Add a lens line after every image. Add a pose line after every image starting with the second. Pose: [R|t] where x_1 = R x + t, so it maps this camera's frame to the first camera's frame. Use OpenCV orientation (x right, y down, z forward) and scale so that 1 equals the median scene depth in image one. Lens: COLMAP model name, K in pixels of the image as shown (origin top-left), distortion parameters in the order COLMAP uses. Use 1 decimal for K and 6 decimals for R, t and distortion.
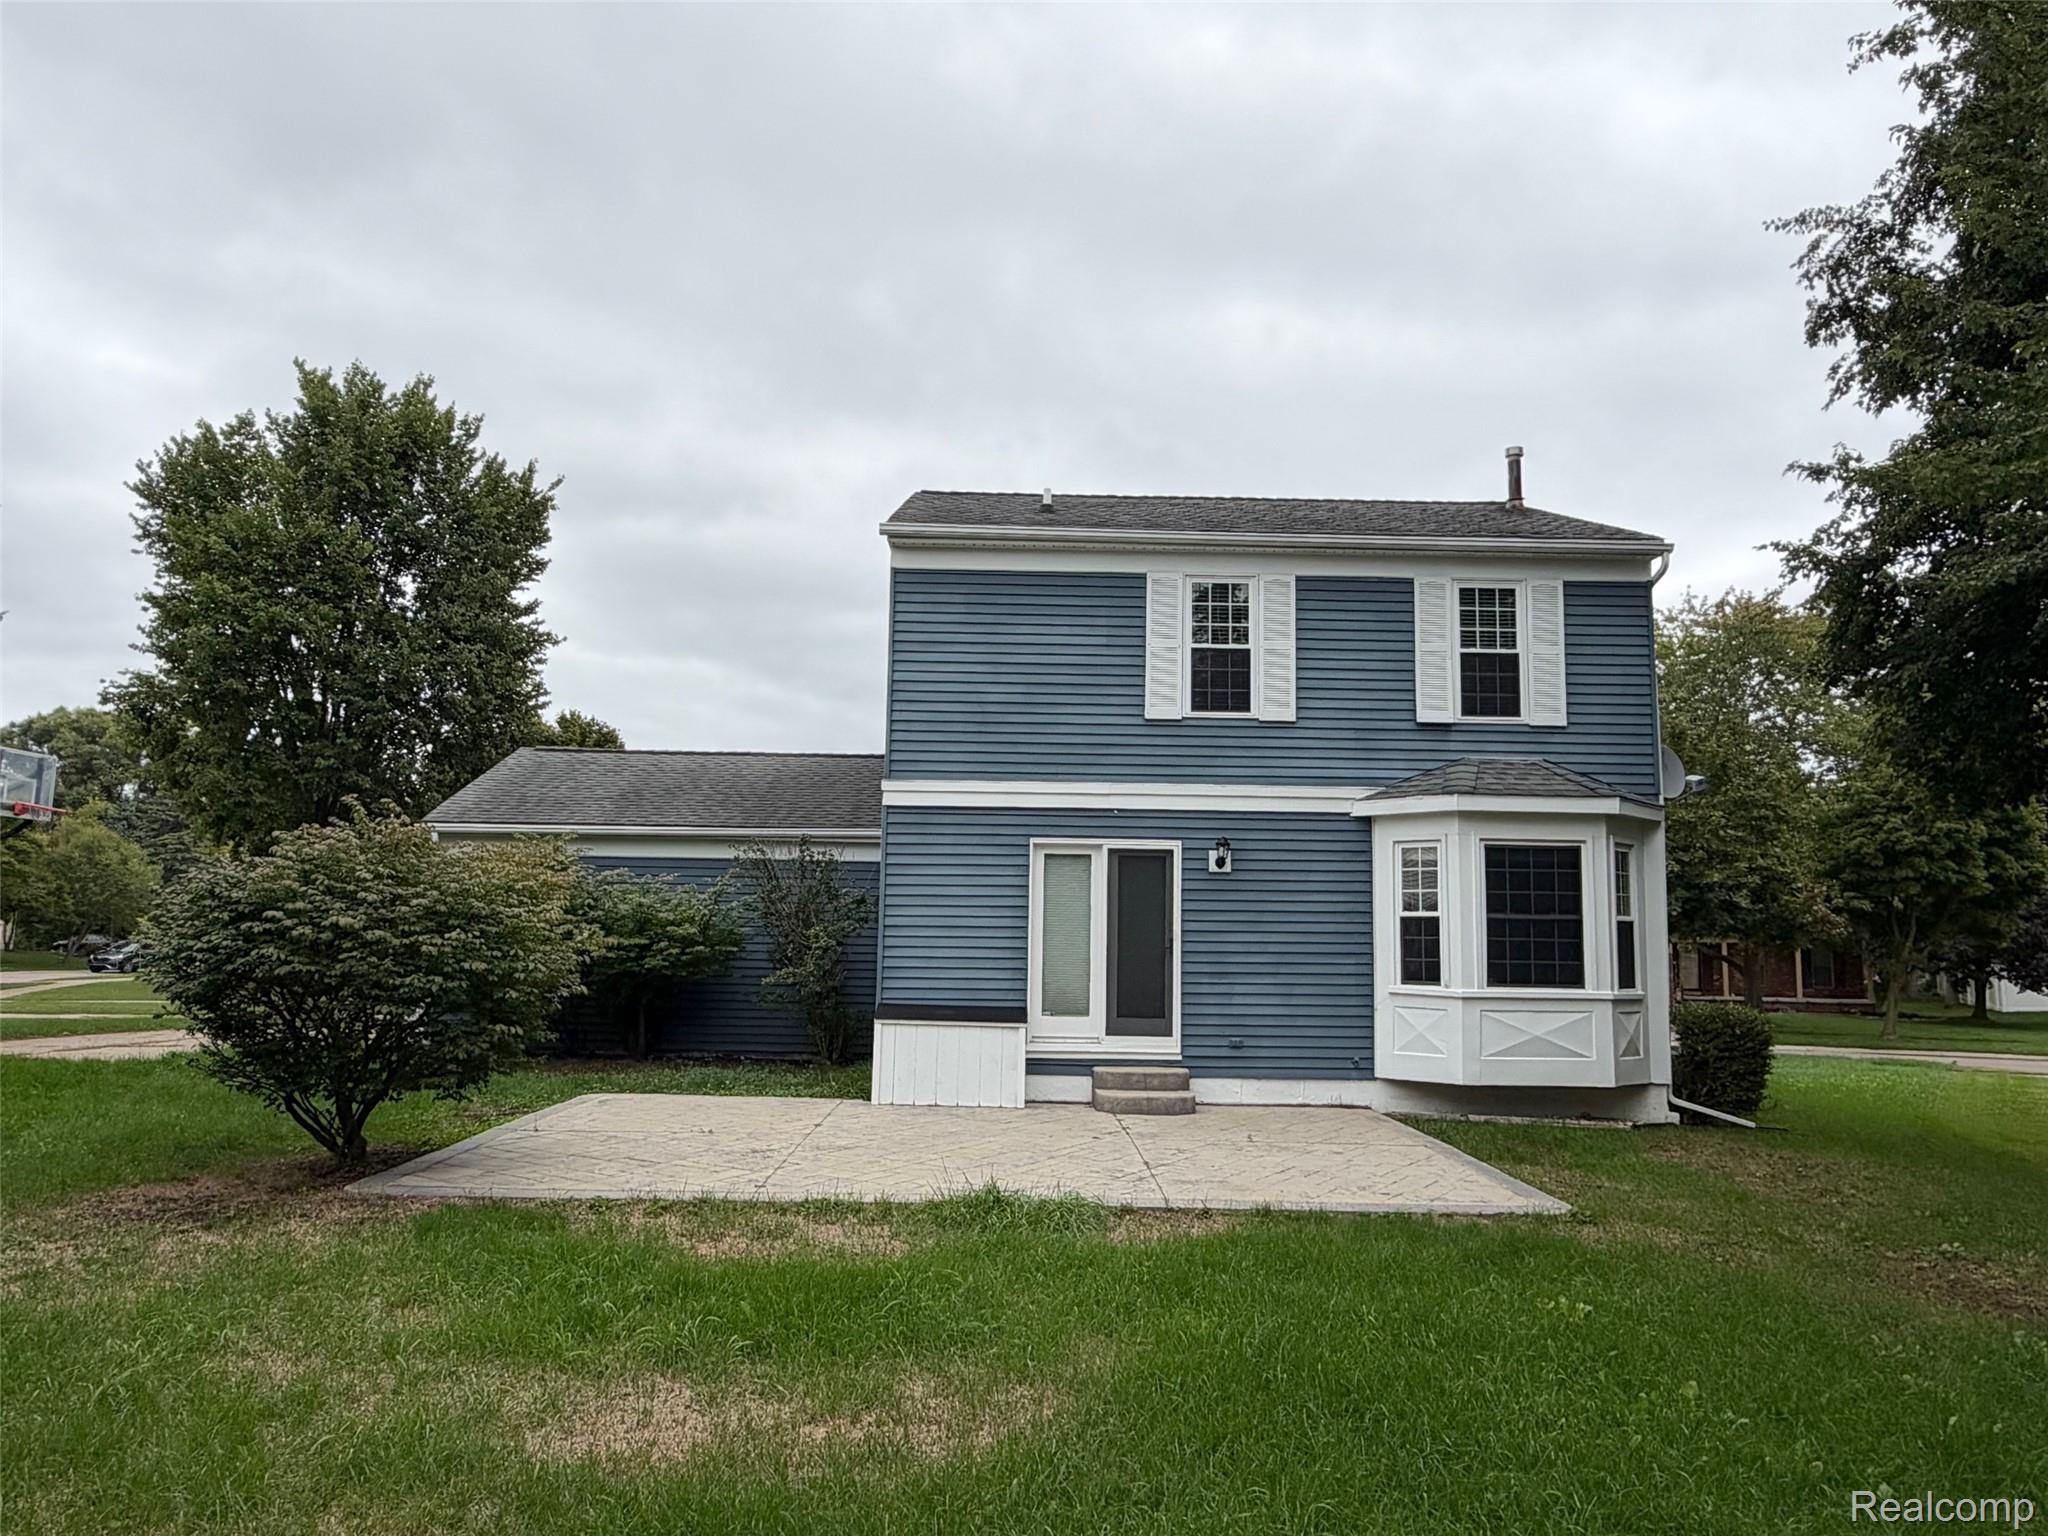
lens RADIAL K [[1285.1, 0, 1024.0], [0, 1285.1, 768.0], [0, 0, 1]] dist [-0.007520, -0.002272]
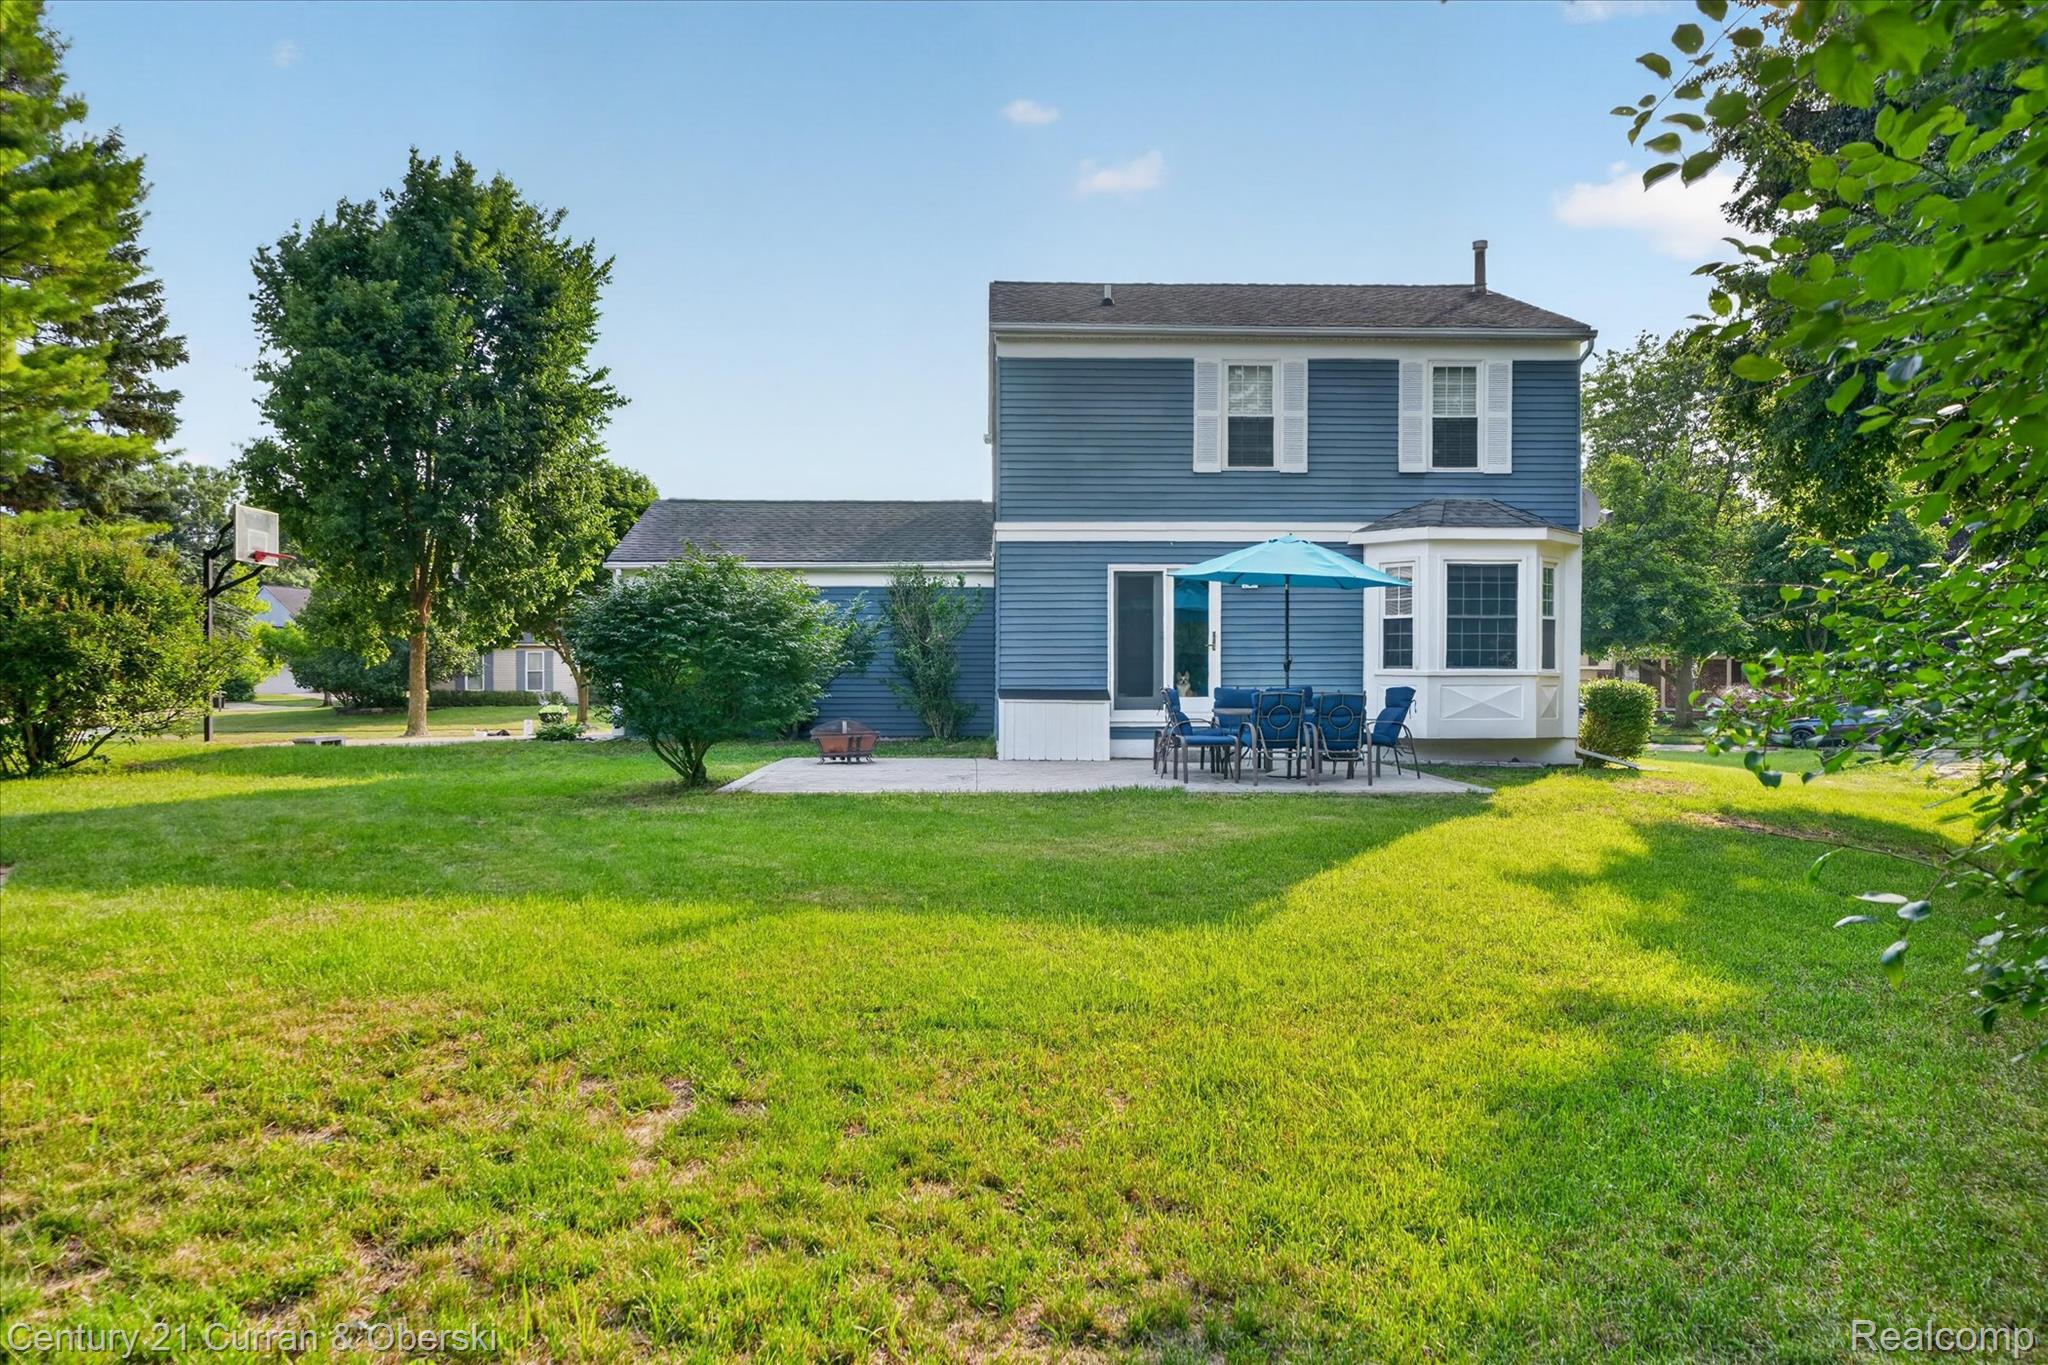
lens RADIAL K [[1268.7, 0, 1024.0], [0, 1268.7, 682.5], [0, 0, 1]] dist [-0.015179, 0.000117]
pose [[0.999608, -0.020504, 0.019063, -0.108780], [0.017711, 0.990471, 0.136578, -0.006050], [-0.021682, -0.136187, 0.990446, -0.311673]]
